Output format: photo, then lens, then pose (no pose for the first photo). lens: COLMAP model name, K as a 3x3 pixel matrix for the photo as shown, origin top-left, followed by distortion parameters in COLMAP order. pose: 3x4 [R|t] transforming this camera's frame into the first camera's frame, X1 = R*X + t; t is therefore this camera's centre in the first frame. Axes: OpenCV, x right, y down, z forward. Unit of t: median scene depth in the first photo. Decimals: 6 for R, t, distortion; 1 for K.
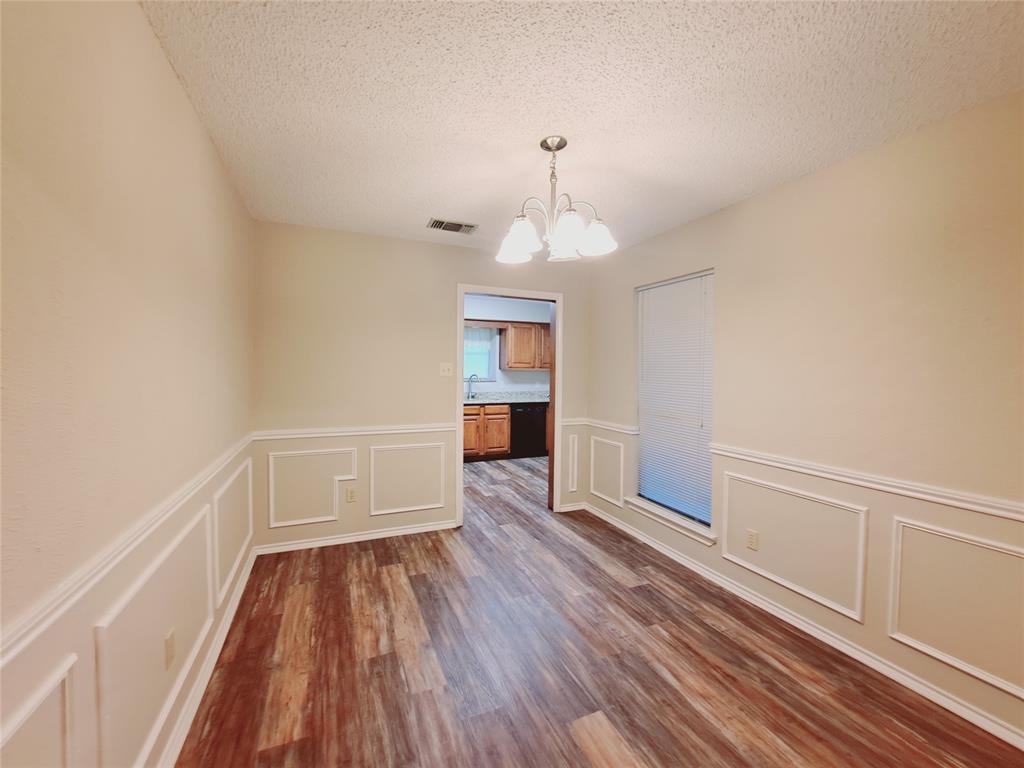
lens RADIAL K [[410.1, 0, 502.4], [0, 410.1, 380.0], [0, 0, 1]] dist [-0.013308, -0.000442]
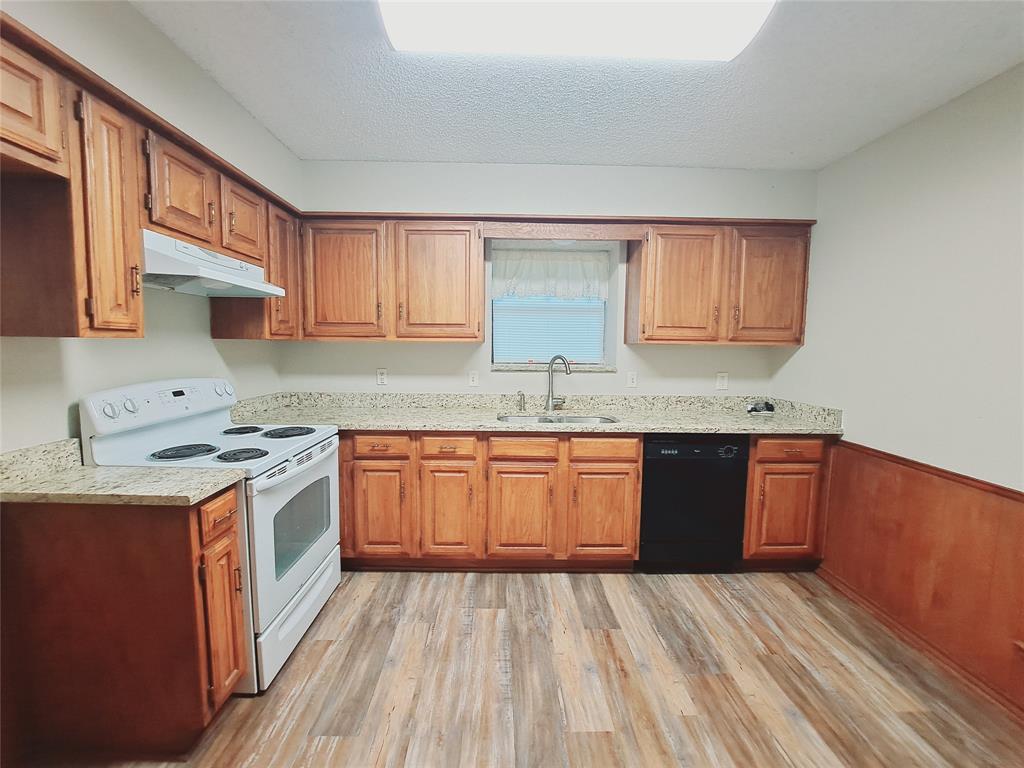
lens RADIAL K [[410.1, 0, 502.4], [0, 410.1, 380.0], [0, 0, 1]] dist [-0.013308, -0.000442]
pose [[0.928541, 0.033368, -0.369726, 0.034629], [-0.012619, 0.998214, 0.058397, -0.011951], [0.371014, -0.049558, 0.927304, 0.576664]]
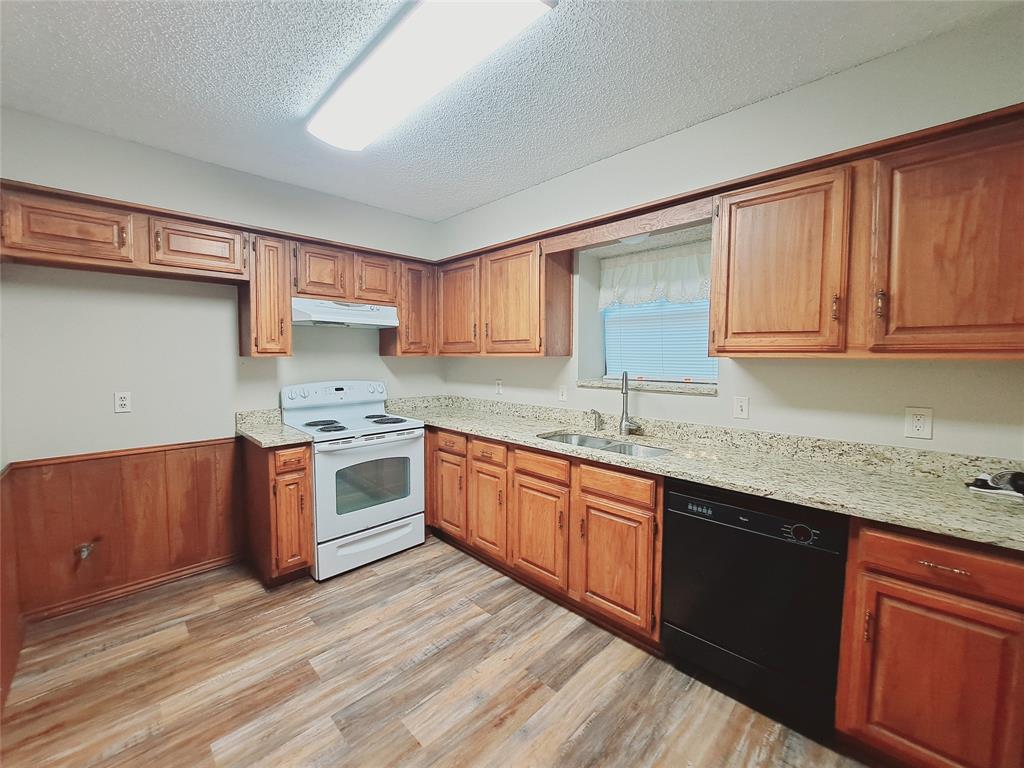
lens RADIAL K [[410.1, 0, 502.4], [0, 410.1, 380.0], [0, 0, 1]] dist [-0.013308, -0.000442]
pose [[0.377318, 0.047805, -0.924849, 0.226068], [-0.024444, 0.998833, 0.041657, -0.018171], [0.925761, 0.006889, 0.378046, 0.749909]]
